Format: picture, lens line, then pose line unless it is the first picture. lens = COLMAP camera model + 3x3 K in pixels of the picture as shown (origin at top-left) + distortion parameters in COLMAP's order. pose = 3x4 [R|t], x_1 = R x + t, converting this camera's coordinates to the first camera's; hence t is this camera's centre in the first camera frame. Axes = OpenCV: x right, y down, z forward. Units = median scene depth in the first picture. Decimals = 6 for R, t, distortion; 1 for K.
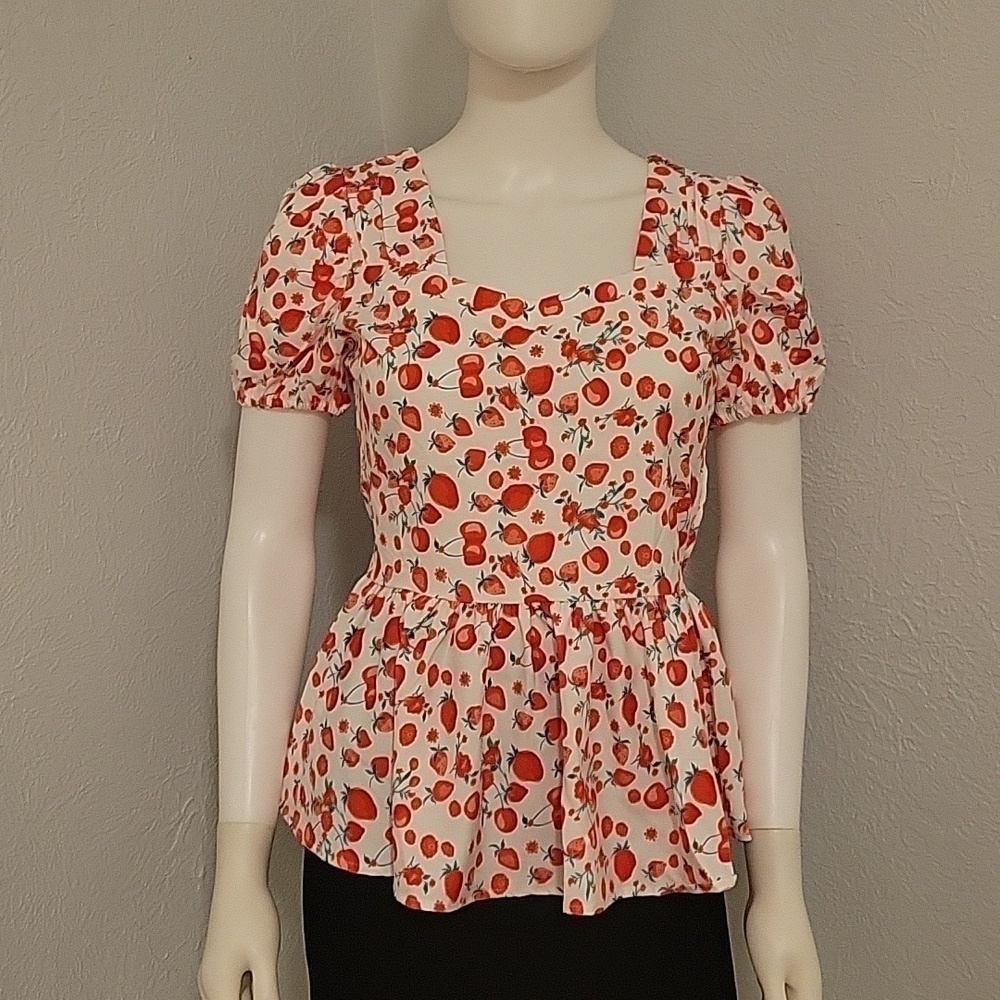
lens RADIAL K [[1671.4, 0, 464.1], [0, 1671.4, 498.7], [0, 0, 1]] dist [0.005408, 0.149581]
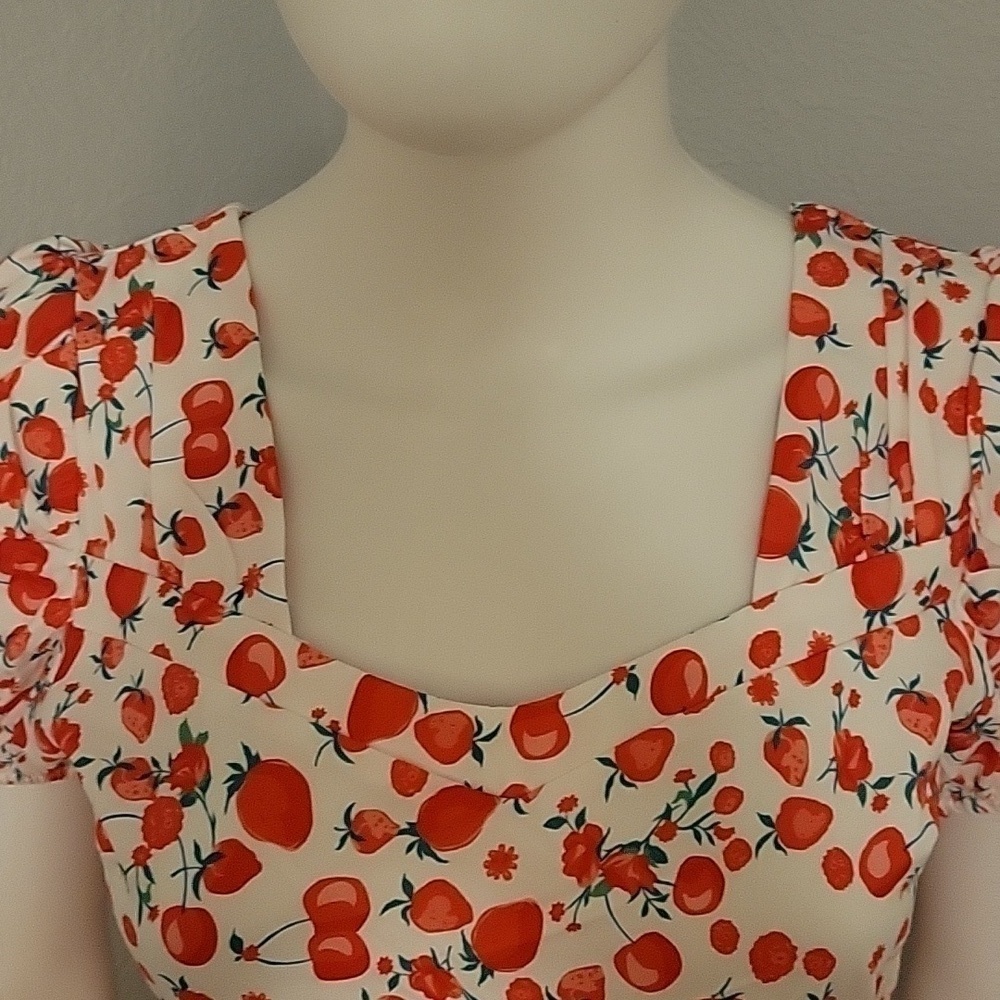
lens RADIAL K [[1671.4, 0, 464.1], [0, 1671.4, 498.7], [0, 0, 1]] dist [0.005408, 0.149581]
pose [[0.997568, -0.003380, -0.069624, 0.061831], [0.023038, 0.958686, 0.283532, -0.282596], [0.065790, -0.284446, 0.956432, 0.628951]]
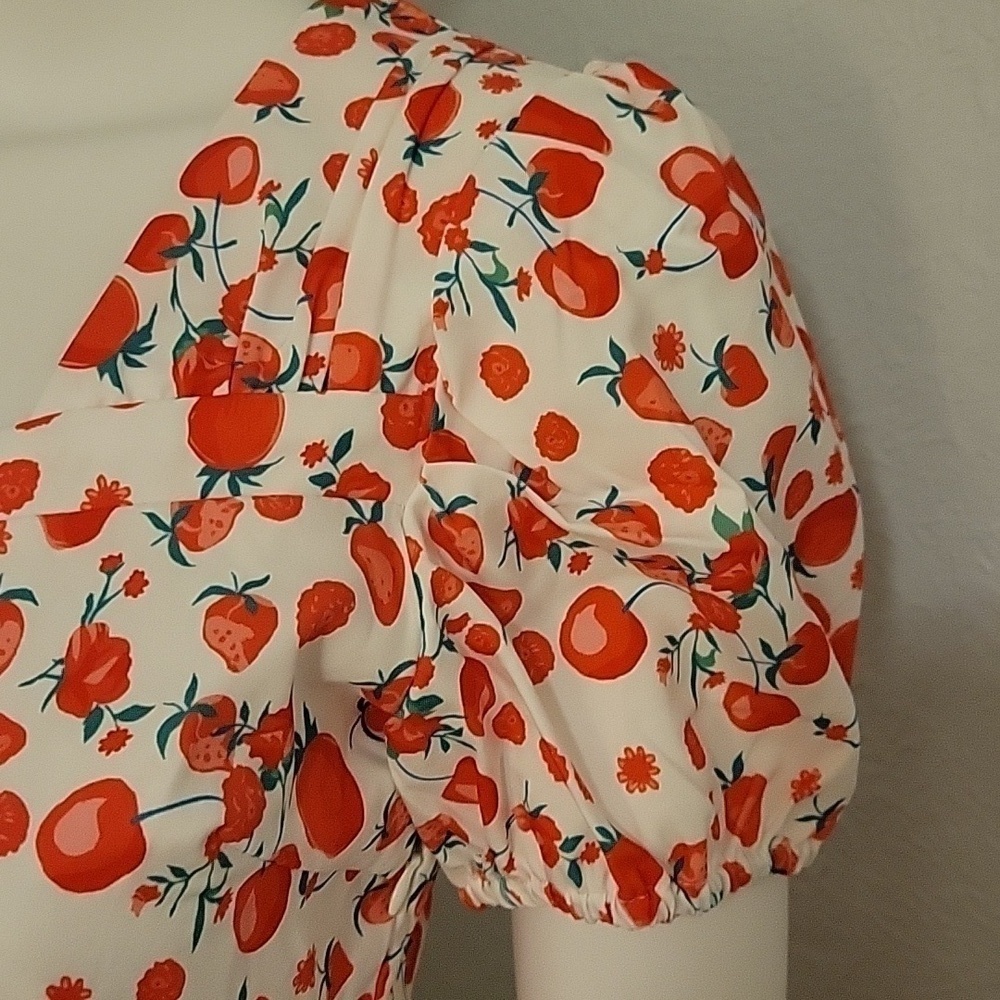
lens RADIAL K [[1671.4, 0, 464.1], [0, 1671.4, 498.7], [0, 0, 1]] dist [0.005408, 0.149581]
pose [[0.959585, 0.099437, -0.263267, 0.244831], [-0.075051, 0.992037, 0.101145, -0.160028], [0.271229, -0.077299, 0.959406, 0.779828]]
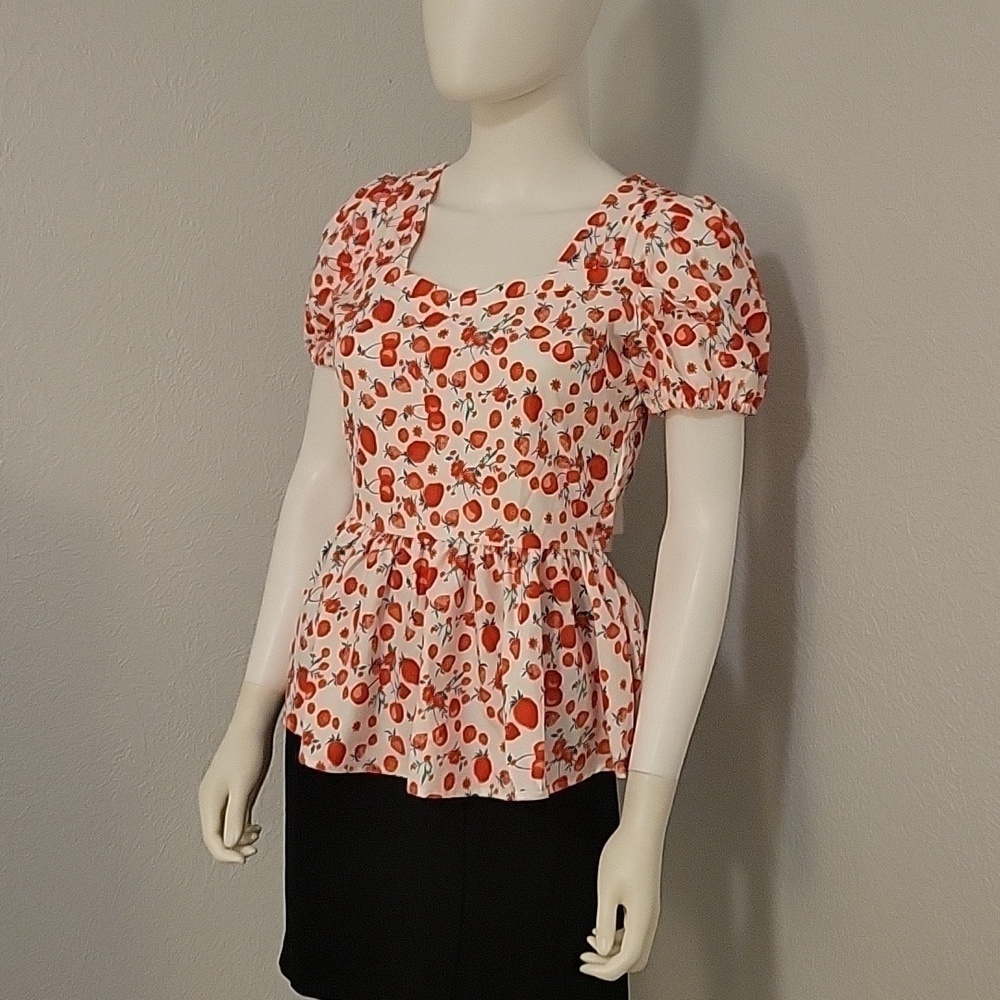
lens RADIAL K [[1671.4, 0, 464.1], [0, 1671.4, 498.7], [0, 0, 1]] dist [0.005408, 0.149581]
pose [[0.877831, 0.123149, -0.462869, 0.626394], [-0.118145, 0.992194, 0.039917, -0.019118], [0.464171, 0.019646, 0.885528, -0.069642]]
